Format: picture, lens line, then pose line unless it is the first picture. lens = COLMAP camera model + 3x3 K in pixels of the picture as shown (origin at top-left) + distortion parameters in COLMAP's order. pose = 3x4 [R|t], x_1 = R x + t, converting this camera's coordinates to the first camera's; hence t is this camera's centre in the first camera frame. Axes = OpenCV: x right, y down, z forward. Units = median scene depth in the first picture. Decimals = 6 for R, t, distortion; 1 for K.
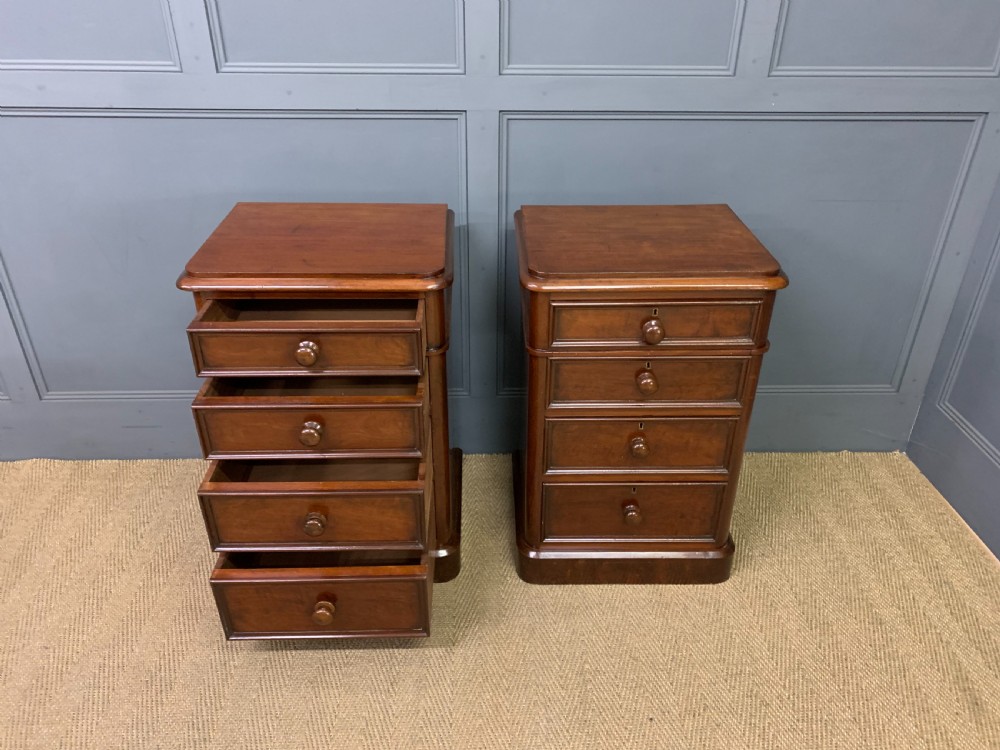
lens RADIAL K [[758.5, 0, 499.7], [0, 758.5, 377.2], [0, 0, 1]] dist [0.003020, -0.001217]
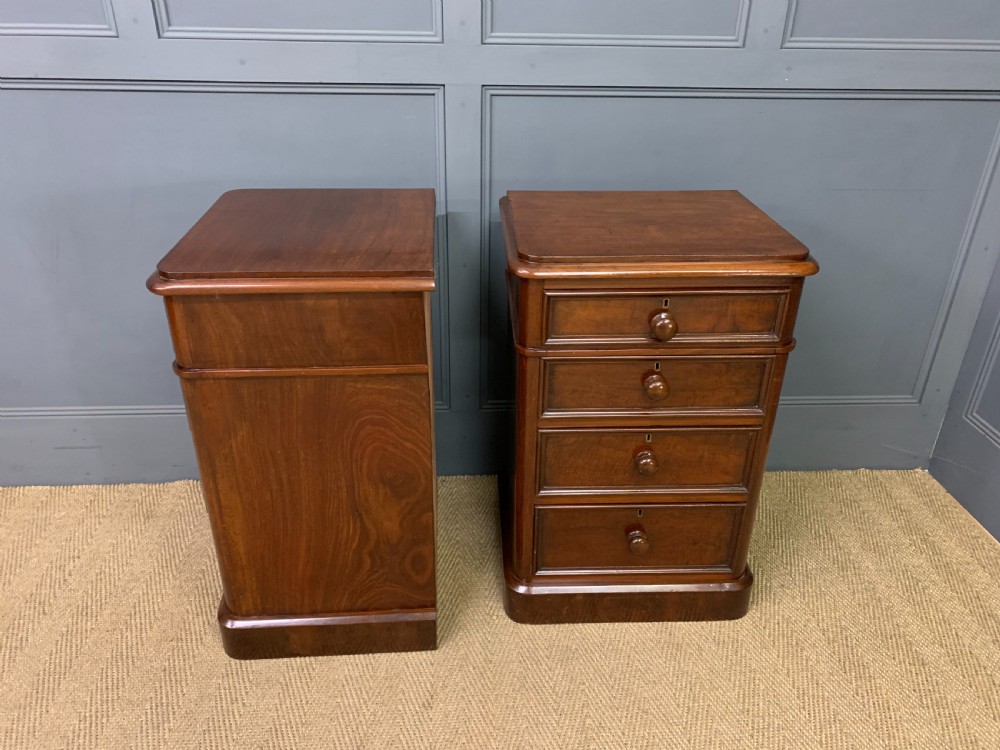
lens RADIAL K [[761.5, 0, 500.1], [0, 761.5, 375.7], [0, 0, 1]] dist [0.001935, 0.003813]
pose [[0.999604, -0.005236, 0.027639, -0.005784], [0.006326, 0.999200, -0.039499, 0.025223], [-0.027410, 0.039659, 0.998837, 0.127086]]
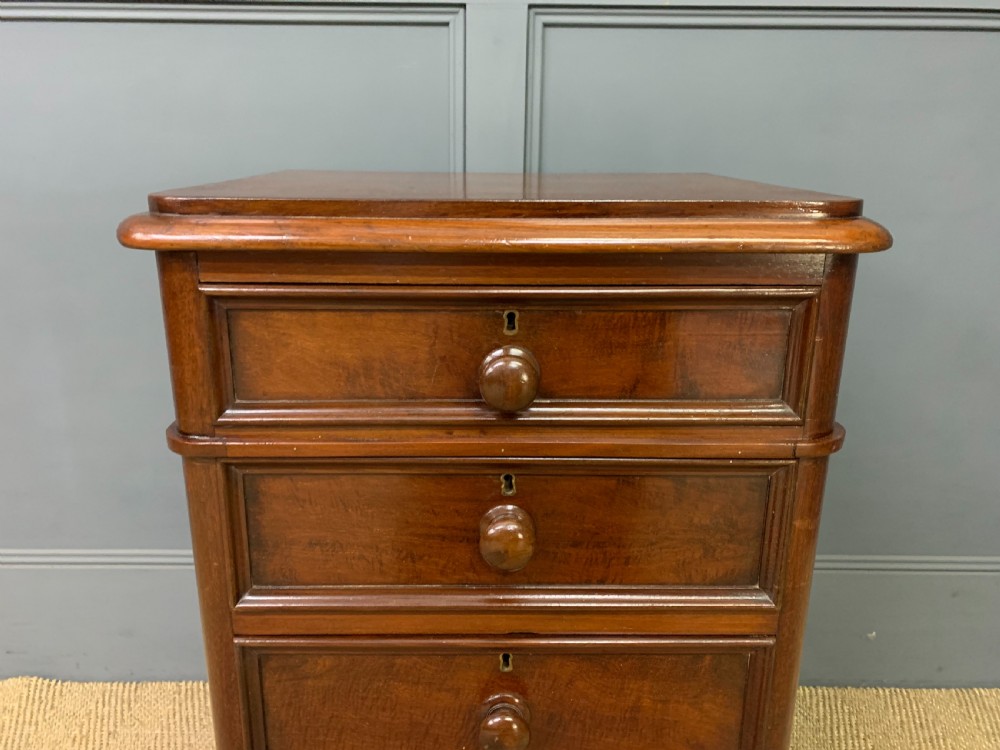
lens RADIAL K [[761.5, 0, 500.1], [0, 761.5, 375.7], [0, 0, 1]] dist [0.001935, 0.003813]
pose [[0.999979, 0.006079, 0.002293, 0.173039], [-0.005262, 0.964775, -0.263022, 0.027008], [-0.003811, 0.263005, 0.964787, 0.578253]]
